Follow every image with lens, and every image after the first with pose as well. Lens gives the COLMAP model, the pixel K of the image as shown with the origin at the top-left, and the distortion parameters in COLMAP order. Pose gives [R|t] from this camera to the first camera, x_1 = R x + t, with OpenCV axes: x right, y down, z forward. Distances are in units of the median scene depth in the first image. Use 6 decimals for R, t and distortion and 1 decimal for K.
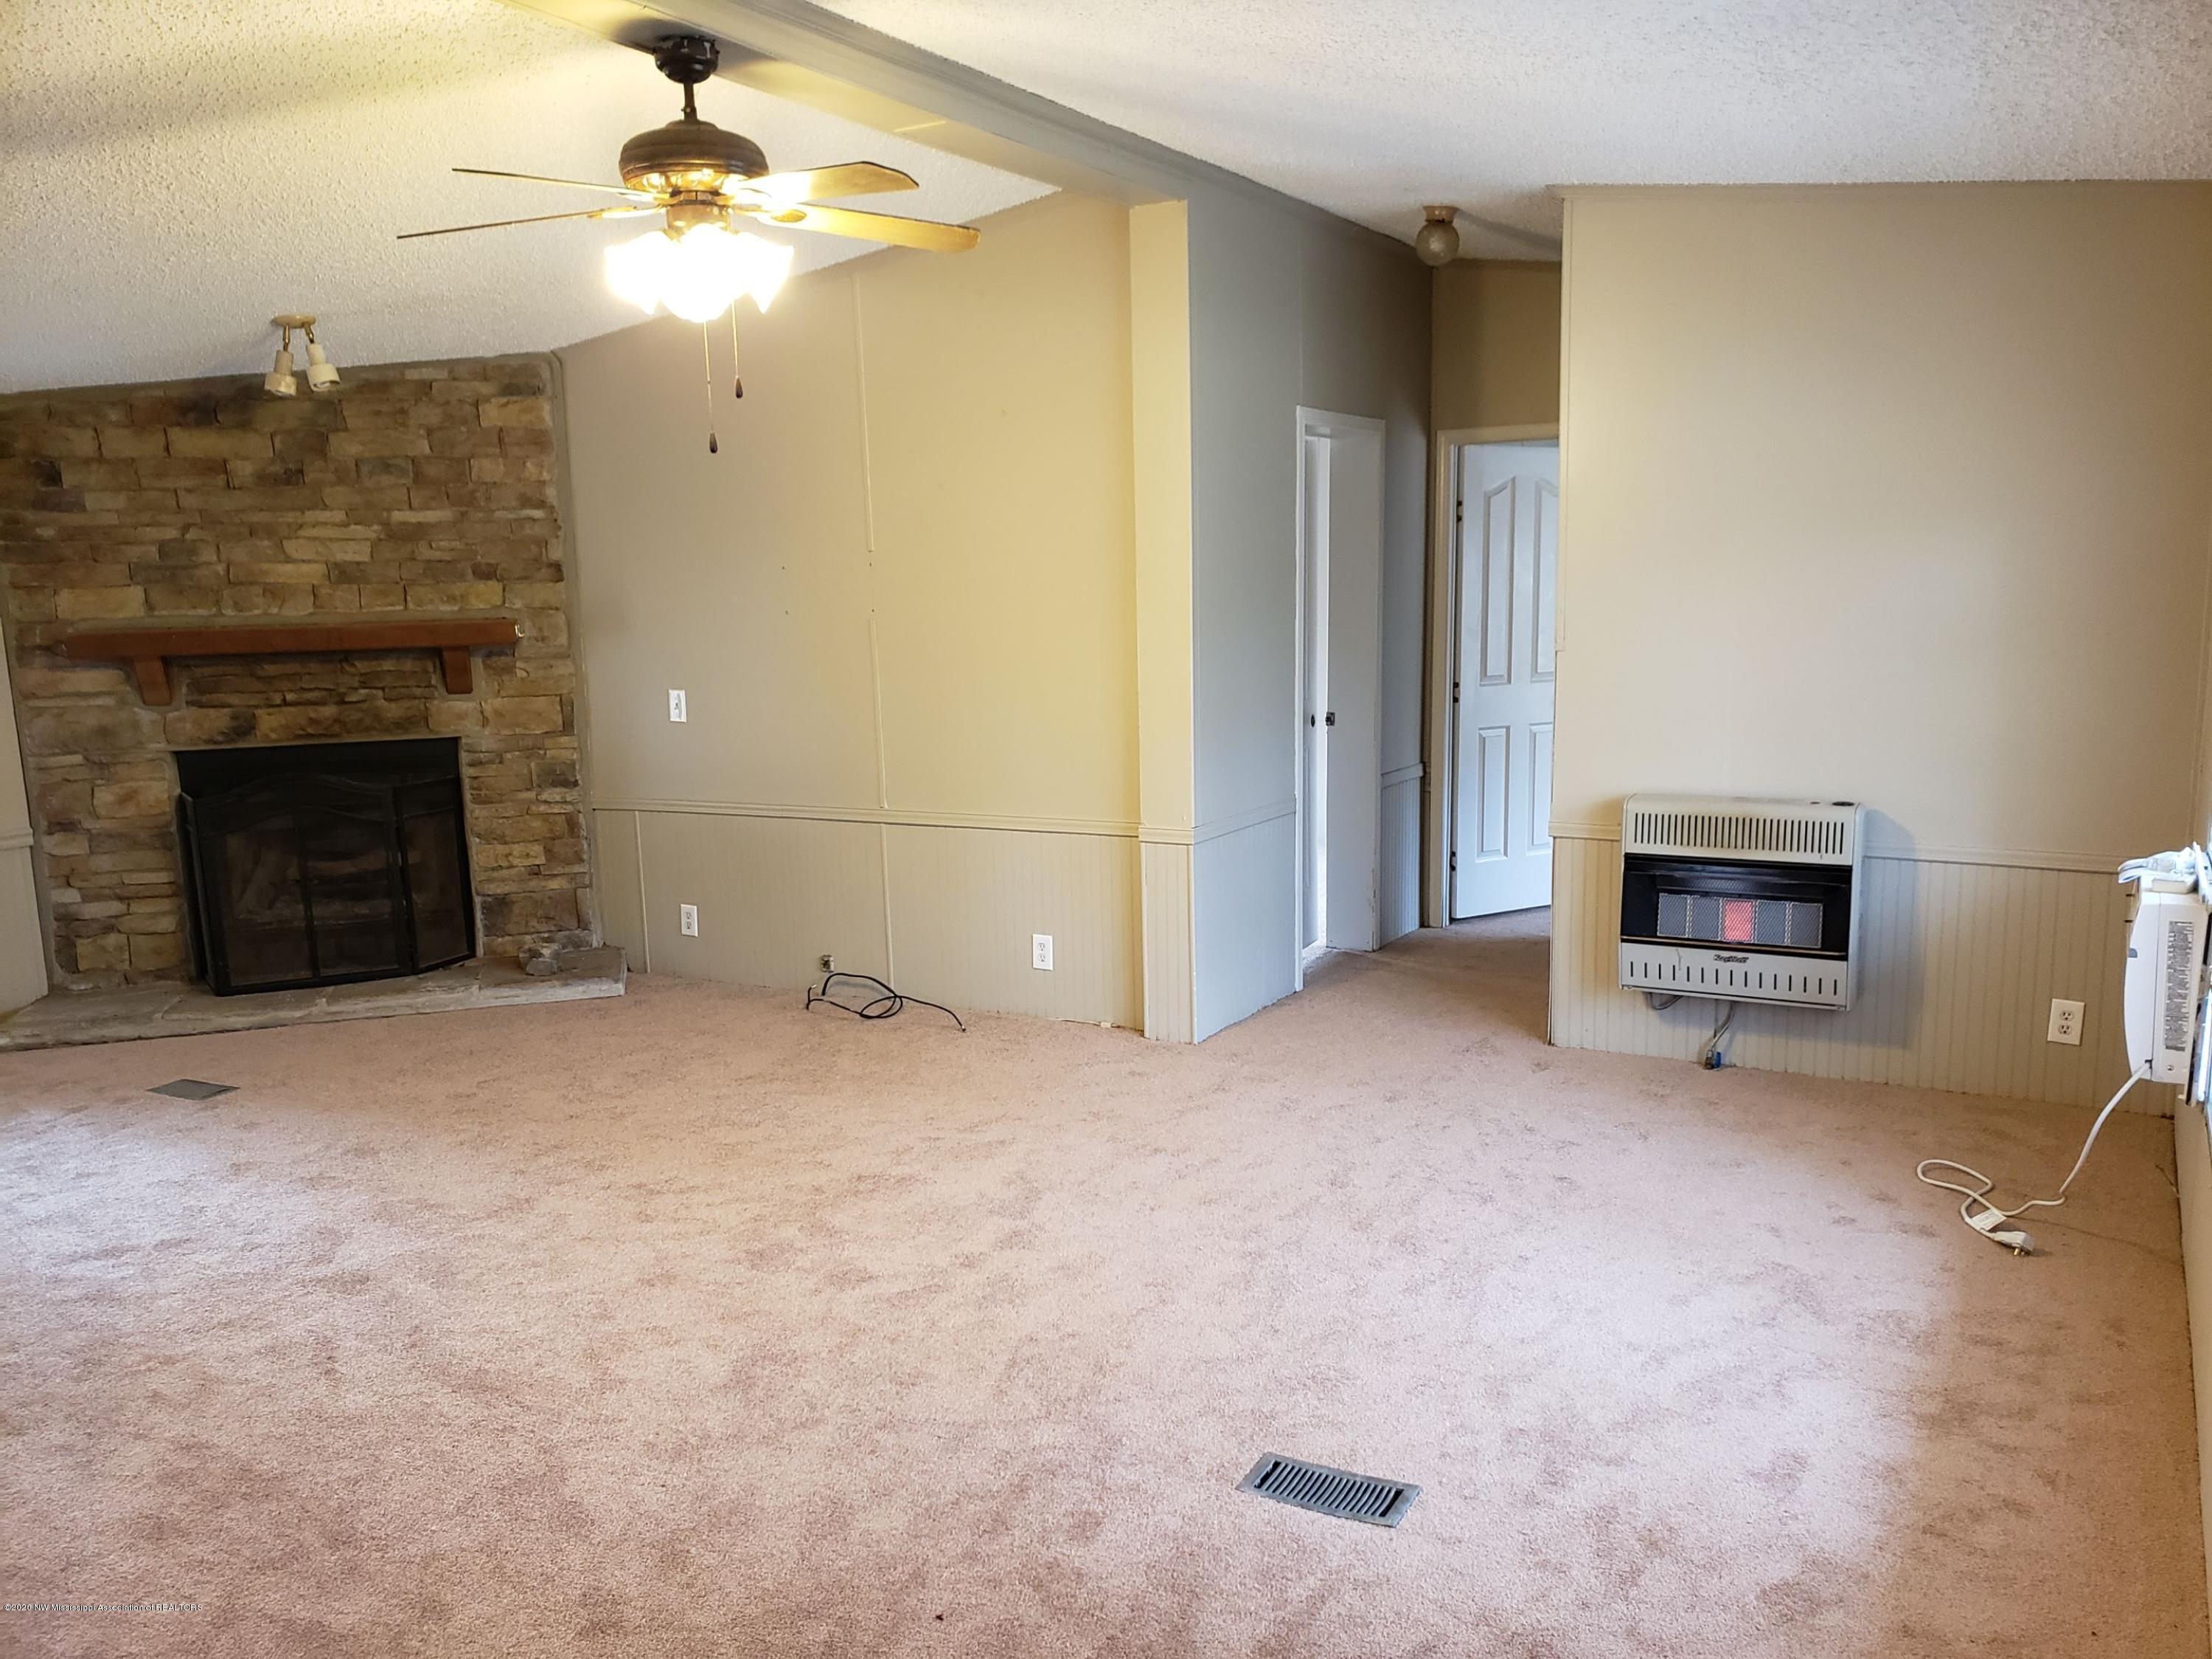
lens RADIAL K [[1758.5, 0, 1177.0], [0, 1758.5, 853.0], [0, 0, 1]] dist [0.004218, 0.011576]
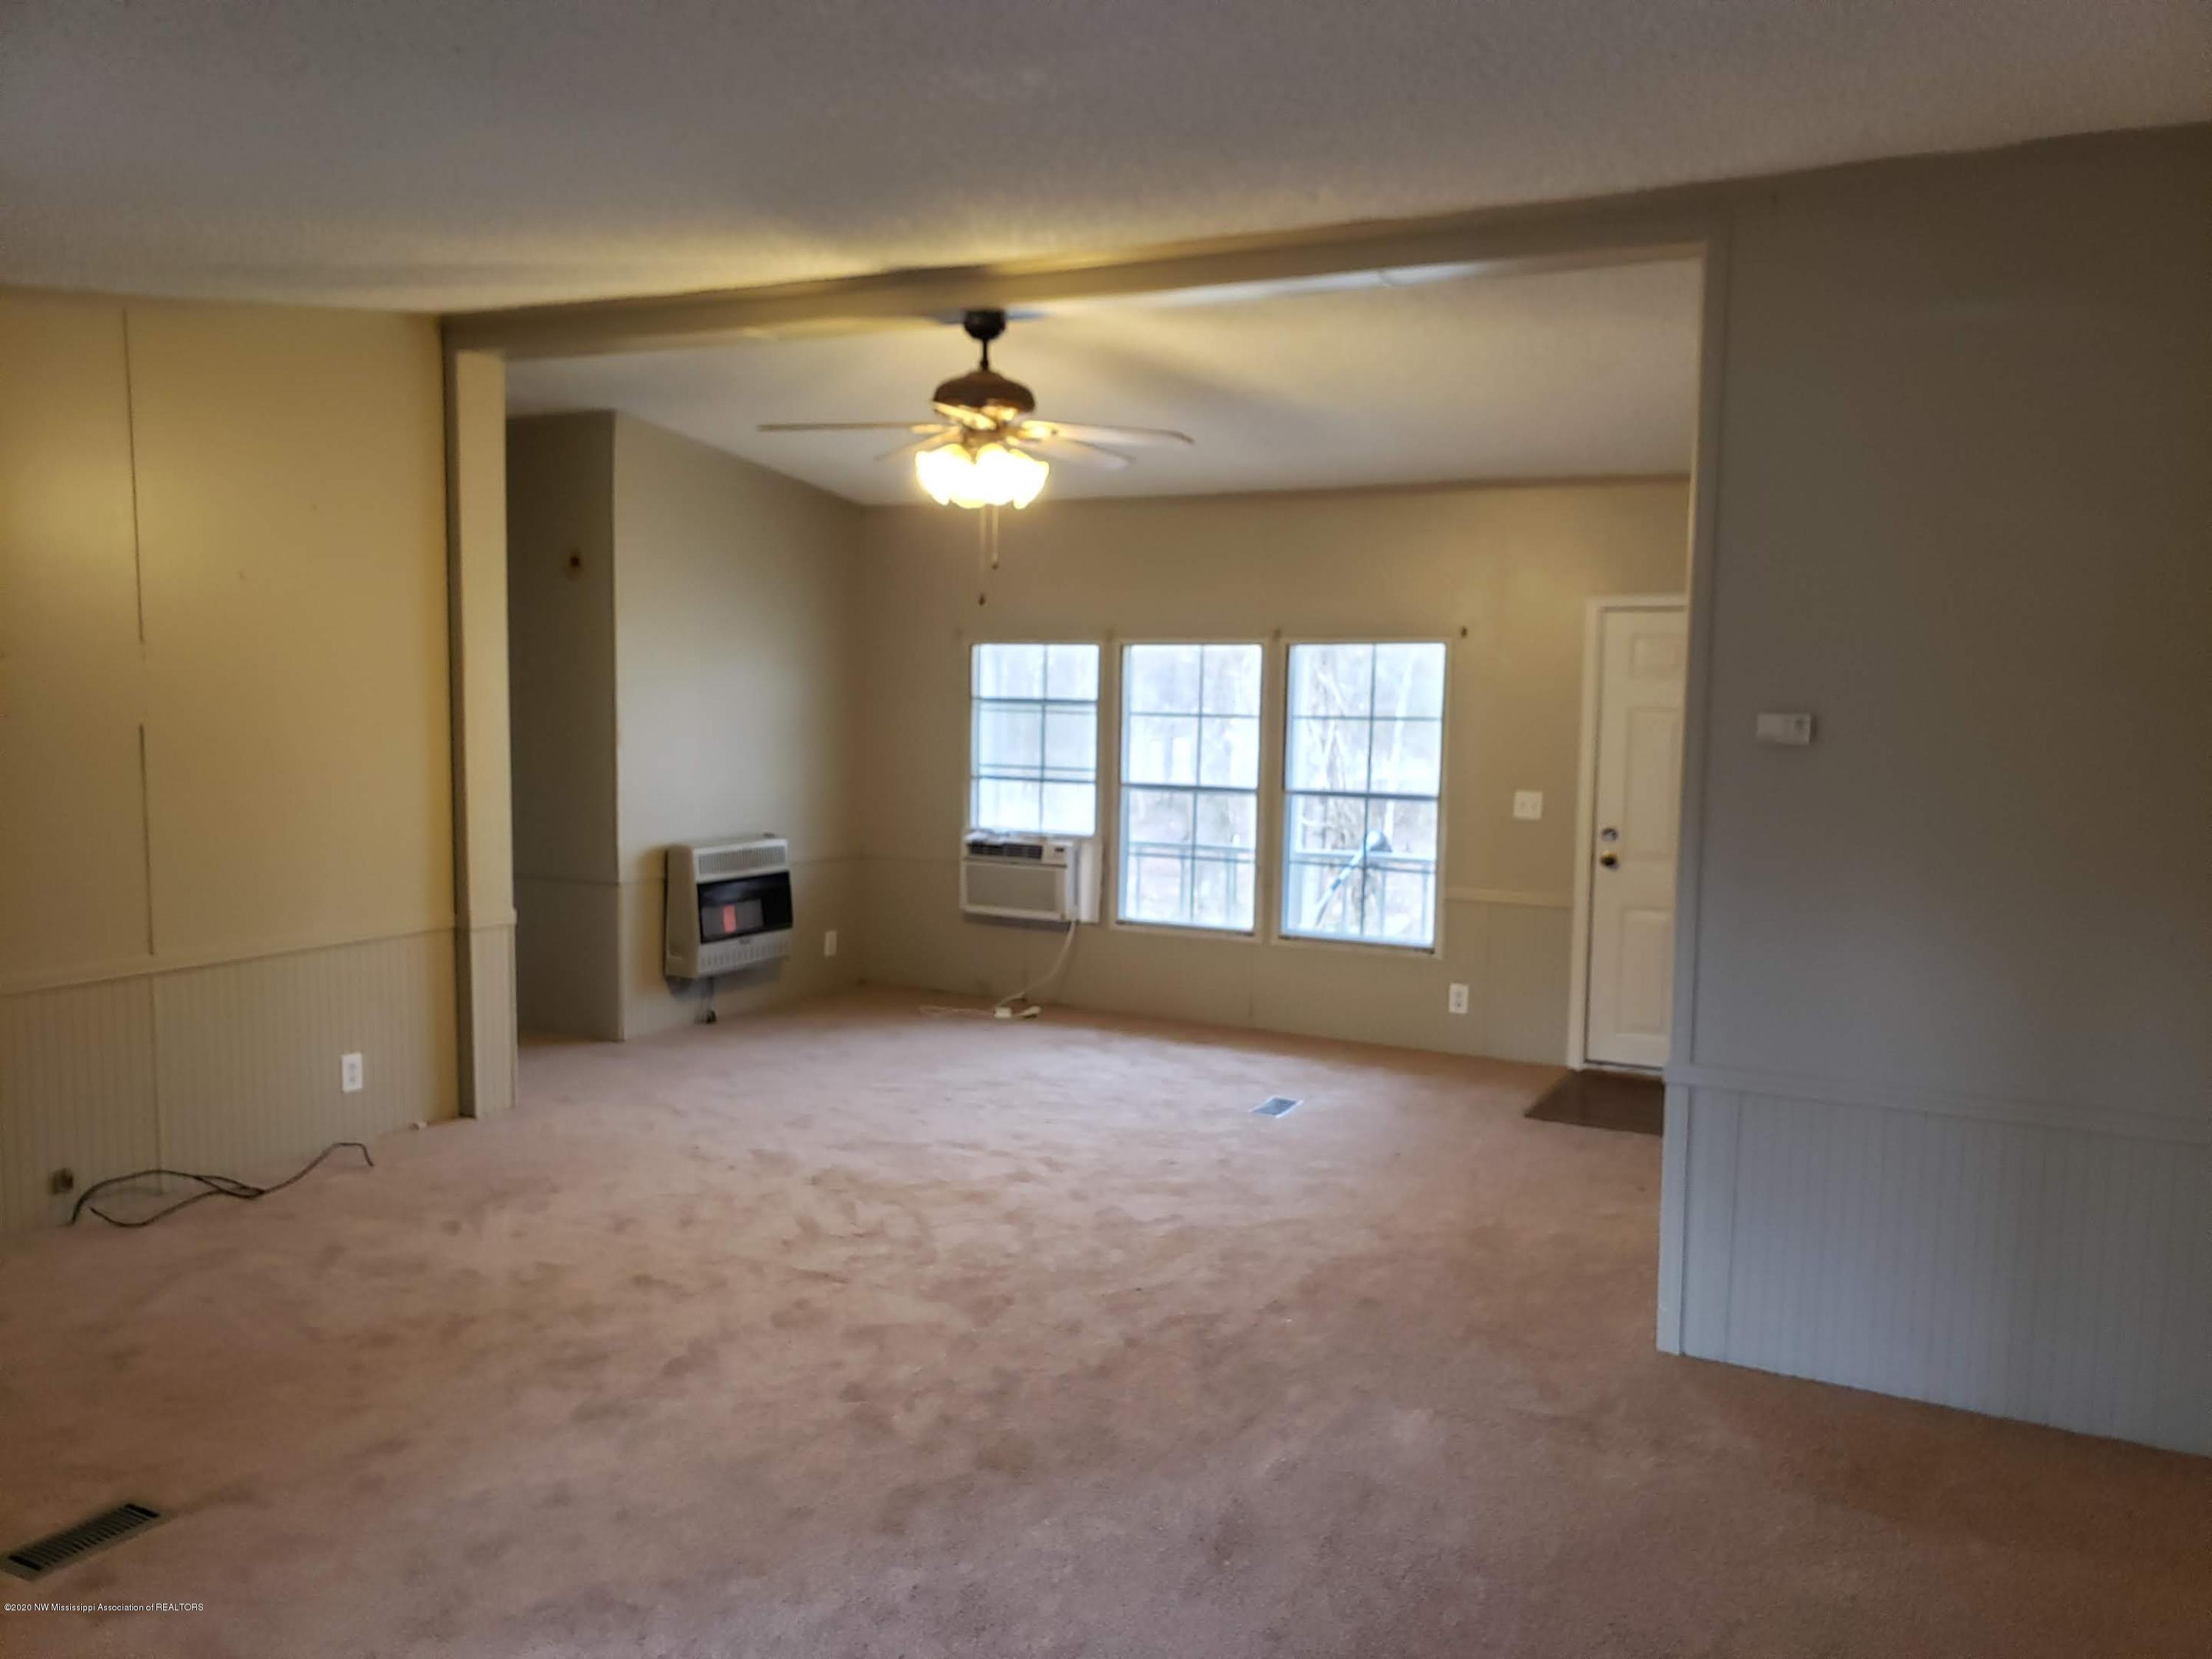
lens RADIAL K [[1680.9, 0, 1102.9], [0, 1680.9, 855.8], [0, 0, 1]] dist [0.002217, 0.001034]
pose [[-0.002088, -0.083353, 0.996518, -0.924476], [0.142943, 0.986262, 0.082795, -0.073679], [-0.989729, 0.142619, 0.009855, 0.530404]]
